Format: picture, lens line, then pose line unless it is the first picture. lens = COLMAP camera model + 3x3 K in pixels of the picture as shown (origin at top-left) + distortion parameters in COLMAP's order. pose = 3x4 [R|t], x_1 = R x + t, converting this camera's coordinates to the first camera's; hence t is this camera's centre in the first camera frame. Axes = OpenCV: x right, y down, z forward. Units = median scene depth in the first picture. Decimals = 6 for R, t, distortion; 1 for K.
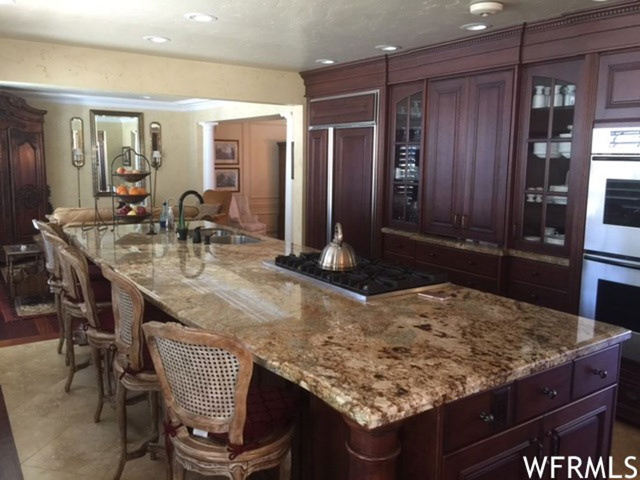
lens RADIAL K [[544.3, 0, 322.2], [0, 544.3, 229.2], [0, 0, 1]] dist [0.108764, -0.156619]
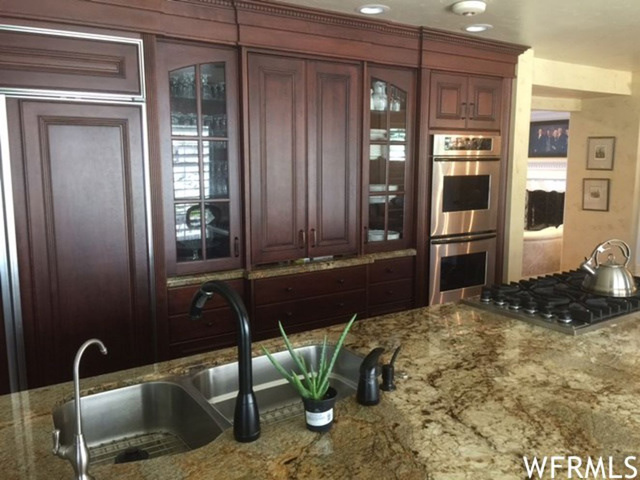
lens RADIAL K [[544.3, 0, 322.2], [0, 544.3, 229.2], [0, 0, 1]] dist [0.108764, -0.156619]
pose [[0.022038, -0.139178, 0.990022, -0.648654], [0.133917, 0.981749, 0.135034, -0.158269], [-0.990748, 0.129604, 0.040274, 1.113682]]
